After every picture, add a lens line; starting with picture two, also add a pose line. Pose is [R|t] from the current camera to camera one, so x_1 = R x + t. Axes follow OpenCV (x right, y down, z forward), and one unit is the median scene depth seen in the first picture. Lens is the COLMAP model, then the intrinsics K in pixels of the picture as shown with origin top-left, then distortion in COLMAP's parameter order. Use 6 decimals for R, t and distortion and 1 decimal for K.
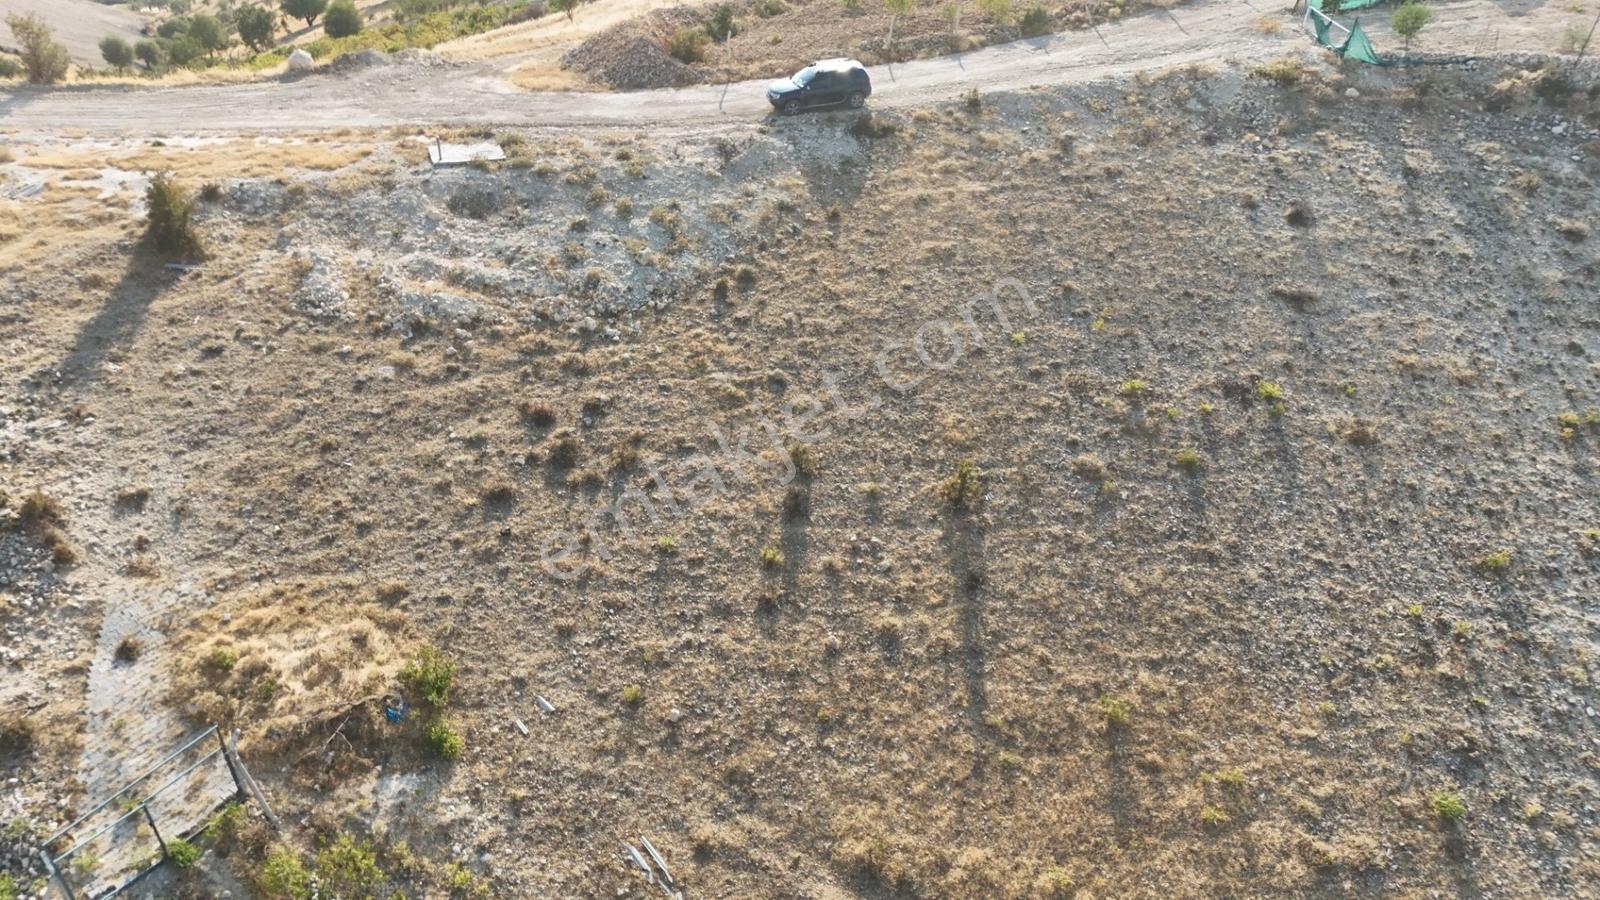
lens RADIAL K [[1174.9, 0, 800.0], [0, 1174.9, 450.0], [0, 0, 1]] dist [0.079897, -0.077704]
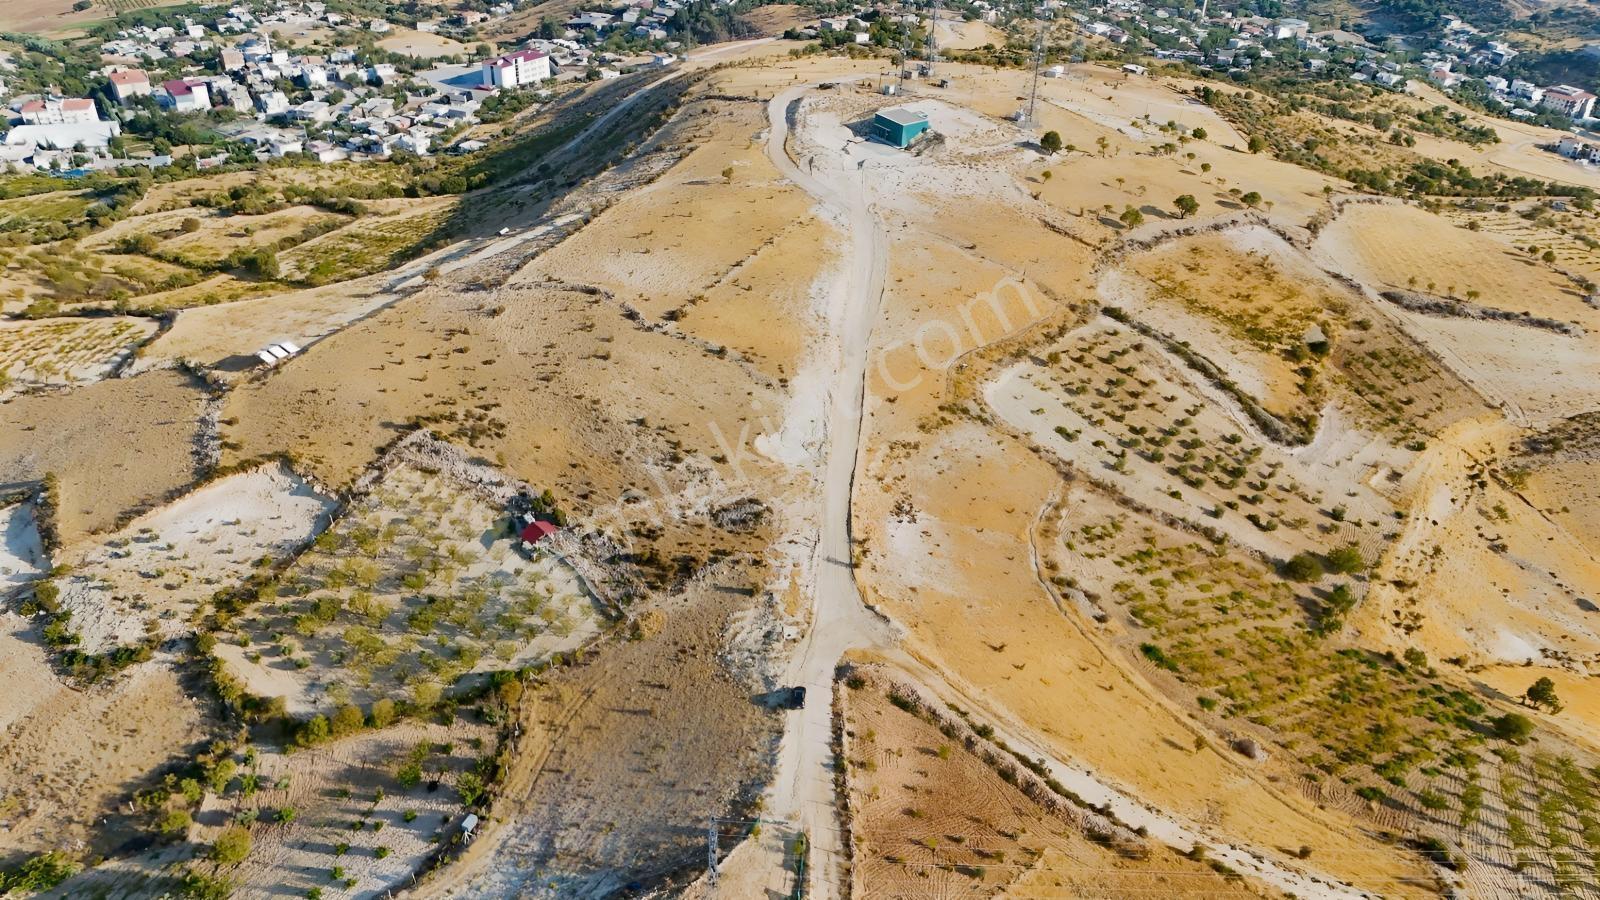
lens RADIAL K [[1174.9, 0, 800.0], [0, 1174.9, 450.0], [0, 0, 1]] dist [0.079897, -0.077704]
pose [[-0.333856, 0.486938, -0.807113, 3.298873], [-0.528599, 0.612228, 0.588014, -3.758226], [0.780464, 0.622951, 0.052999, 0.538862]]
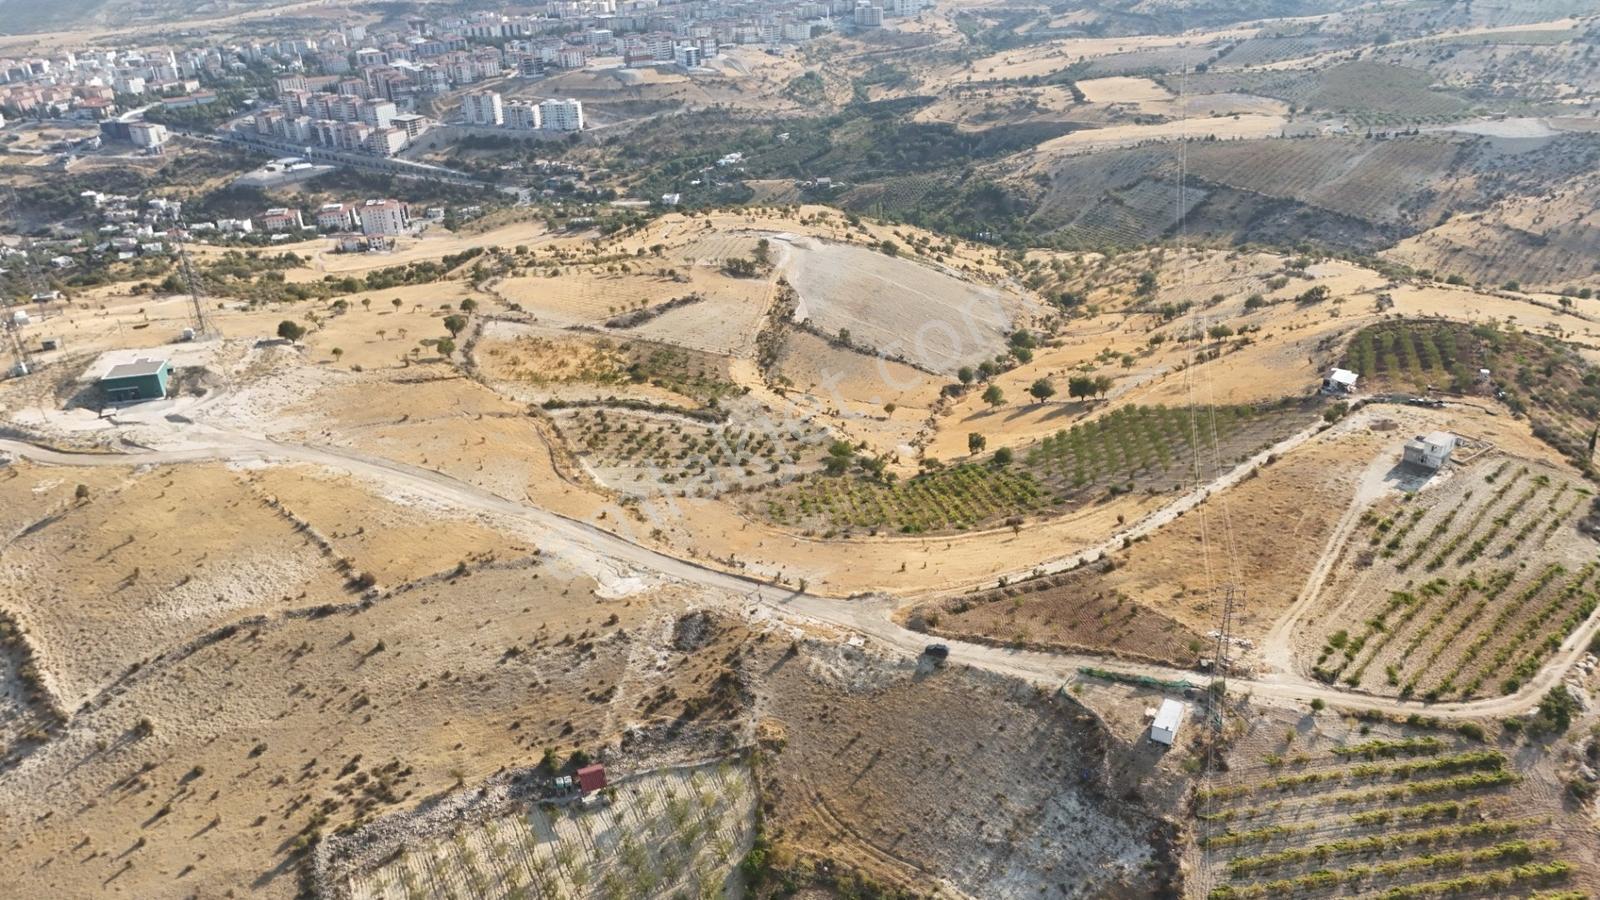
lens RADIAL K [[1174.9, 0, 800.0], [0, 1174.9, 450.0], [0, 0, 1]] dist [0.079897, -0.077704]
pose [[0.724723, 0.254417, -0.640350, 2.965068], [-0.309200, 0.950592, 0.027739, -1.303416], [0.615769, 0.177894, 0.767582, -3.604853]]
